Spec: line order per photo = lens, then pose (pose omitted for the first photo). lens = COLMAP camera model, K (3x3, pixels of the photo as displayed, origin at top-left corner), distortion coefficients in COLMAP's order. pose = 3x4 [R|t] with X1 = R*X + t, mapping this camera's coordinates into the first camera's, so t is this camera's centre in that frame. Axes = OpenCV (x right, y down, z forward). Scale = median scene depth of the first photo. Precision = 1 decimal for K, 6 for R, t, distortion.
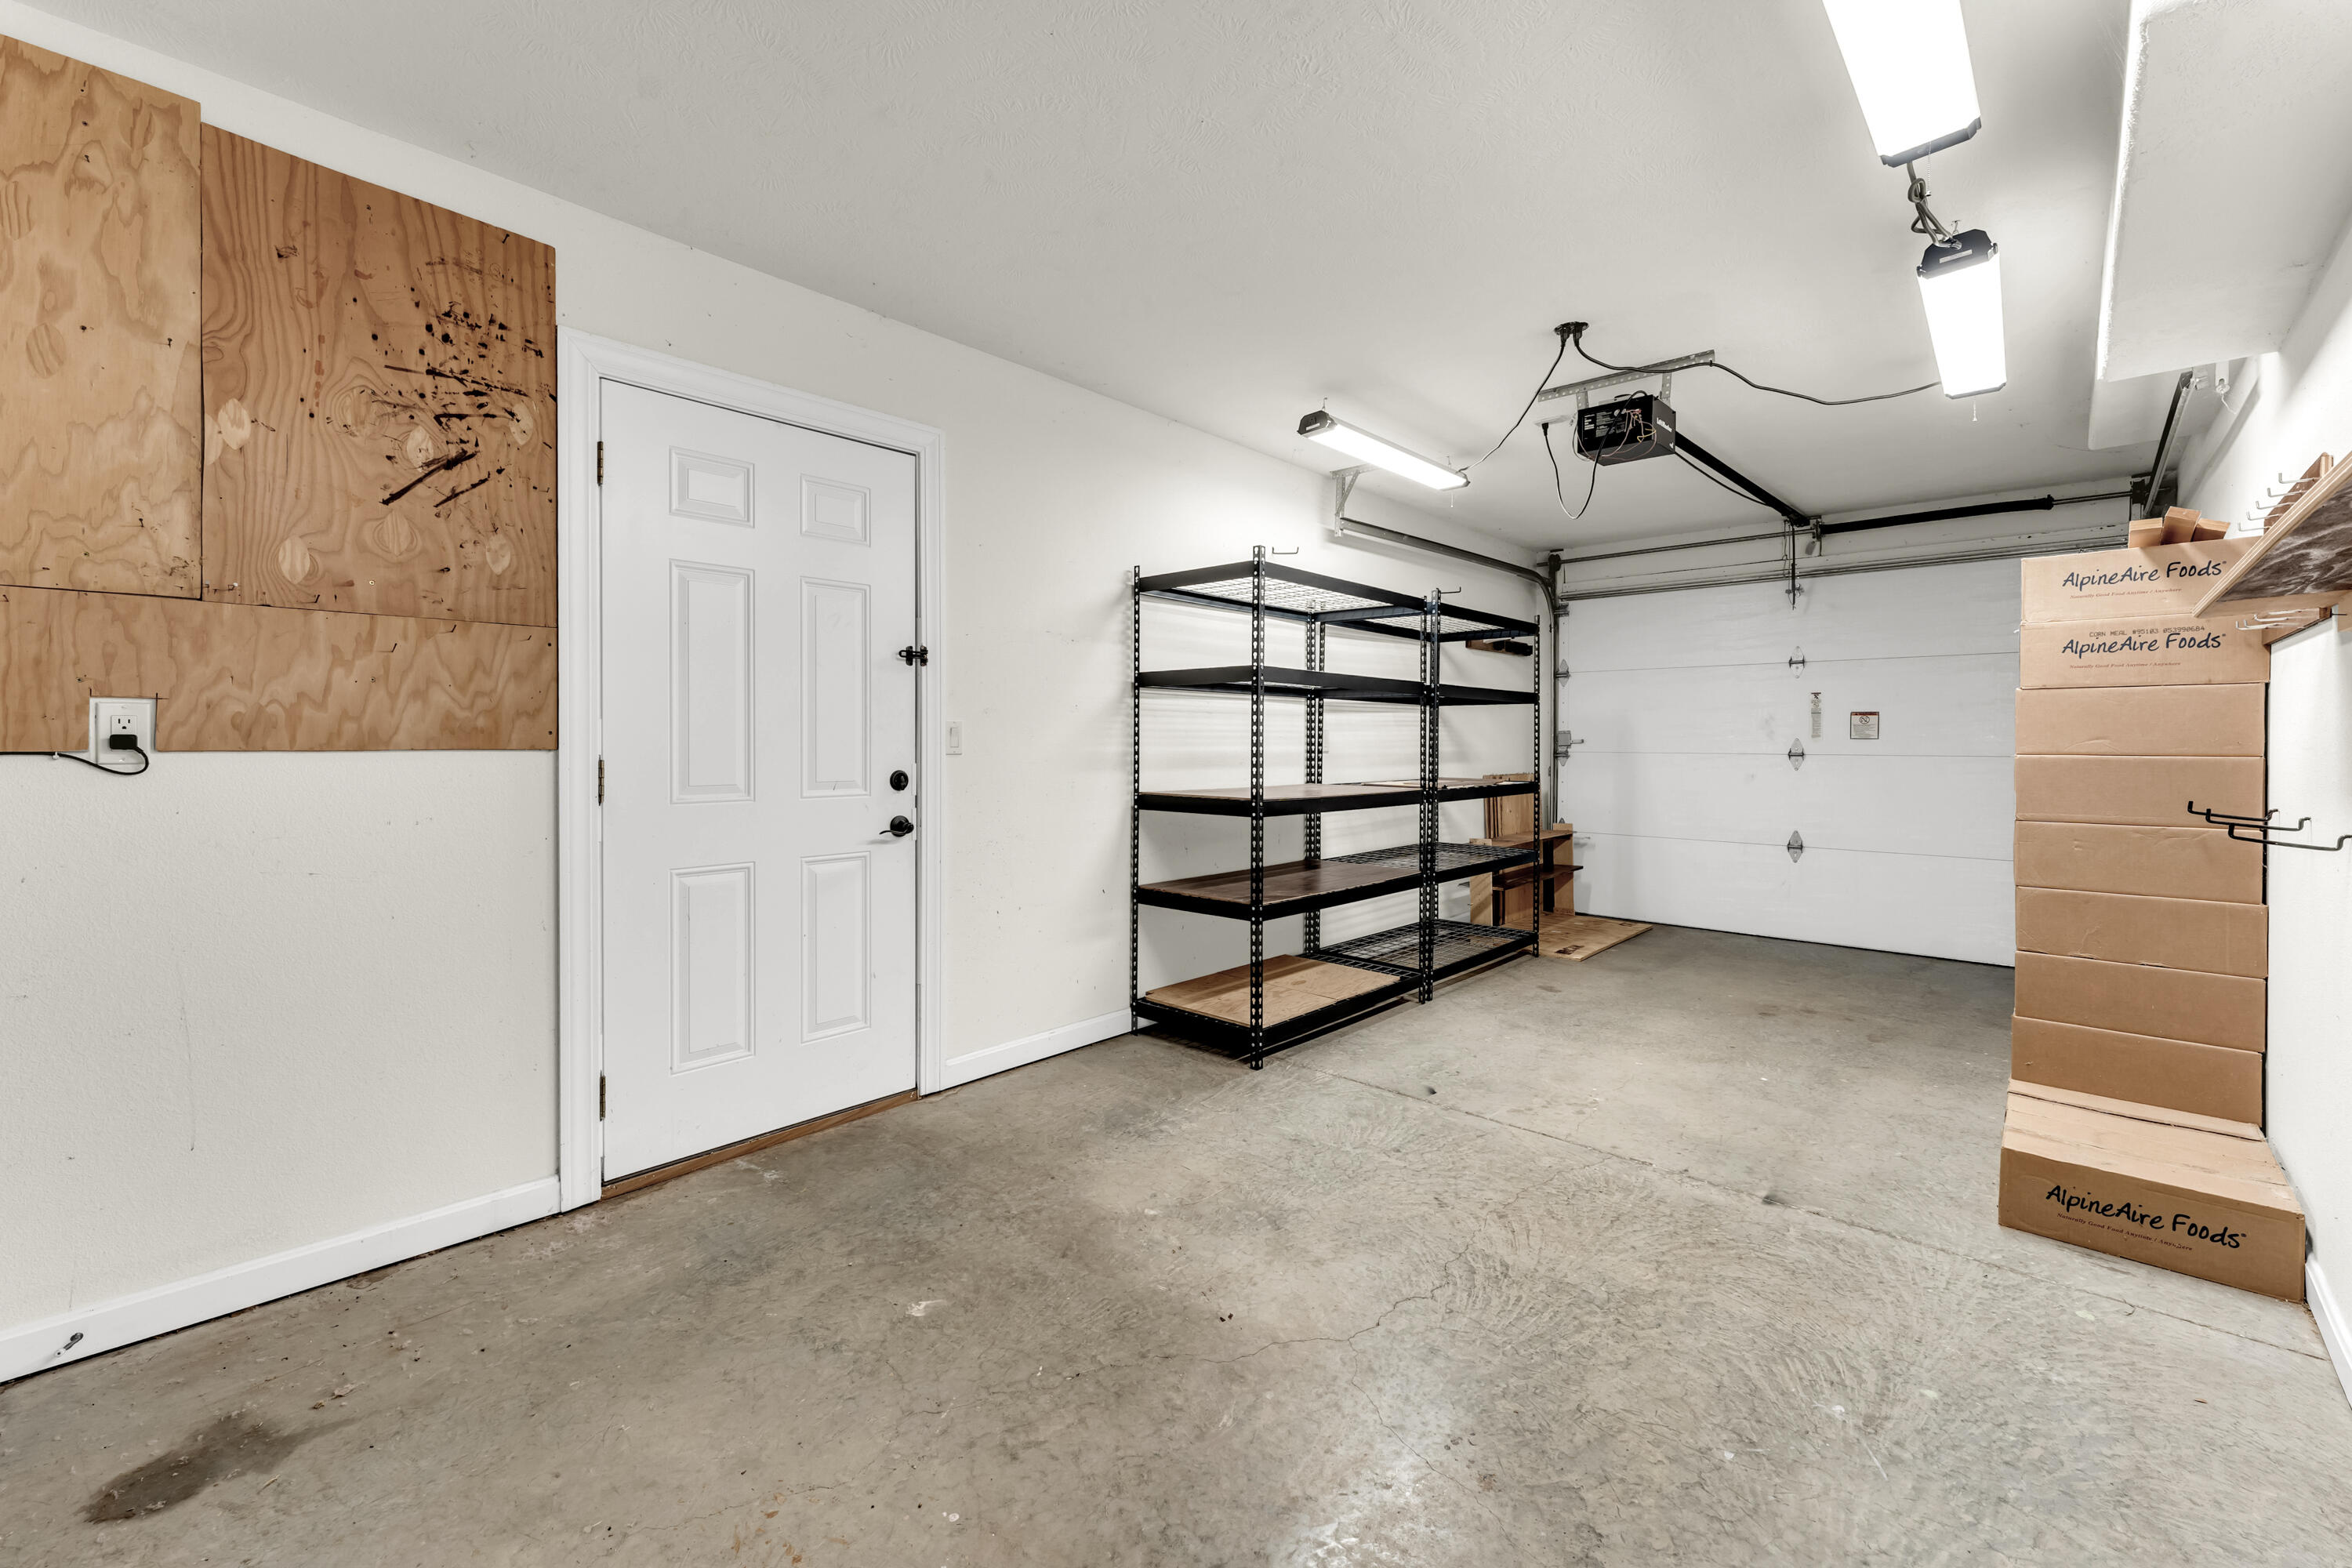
lens RADIAL K [[957.9, 0, 1176.0], [0, 957.9, 742.6], [0, 0, 1]] dist [-0.000349, -0.000450]
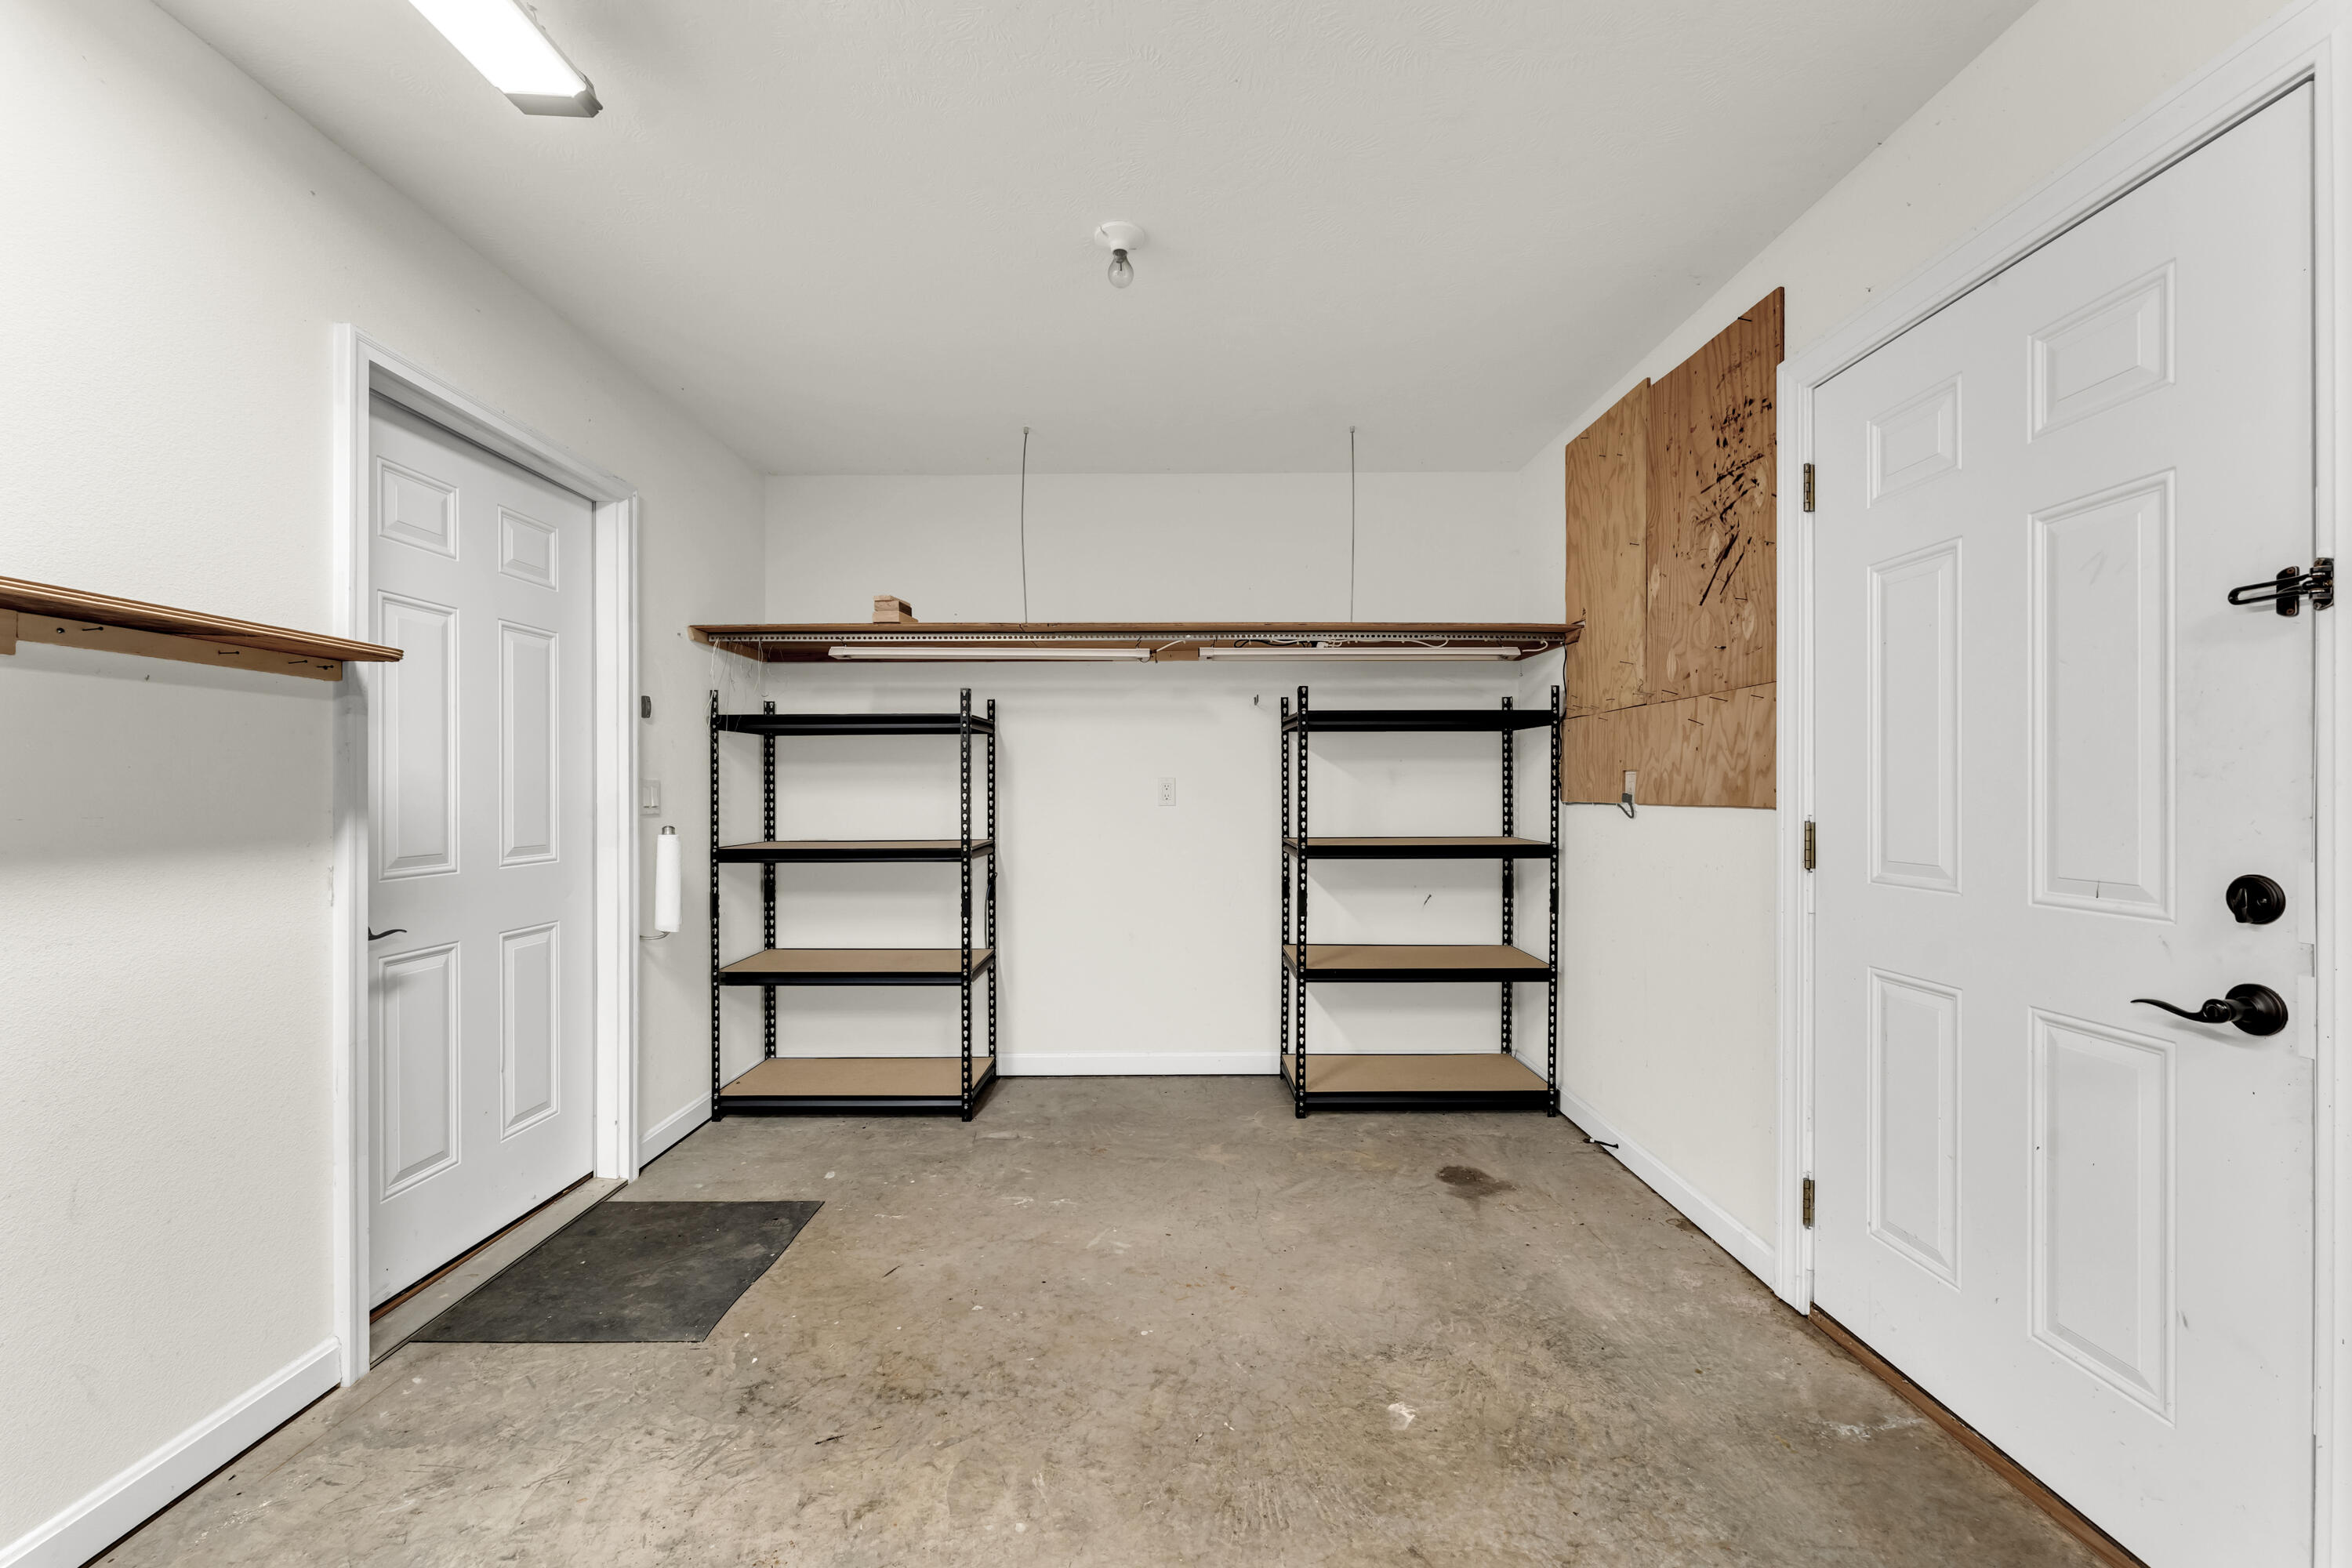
lens RADIAL K [[957.9, 0, 1181.9], [0, 957.9, 792.3], [0, 0, 1]] dist [-0.000349, -0.000450]
pose [[-0.734291, -0.003300, -0.678827, 0.515870], [-0.004626, 0.999989, 0.000142, -0.007418], [0.678819, 0.003245, -0.734298, 1.518493]]
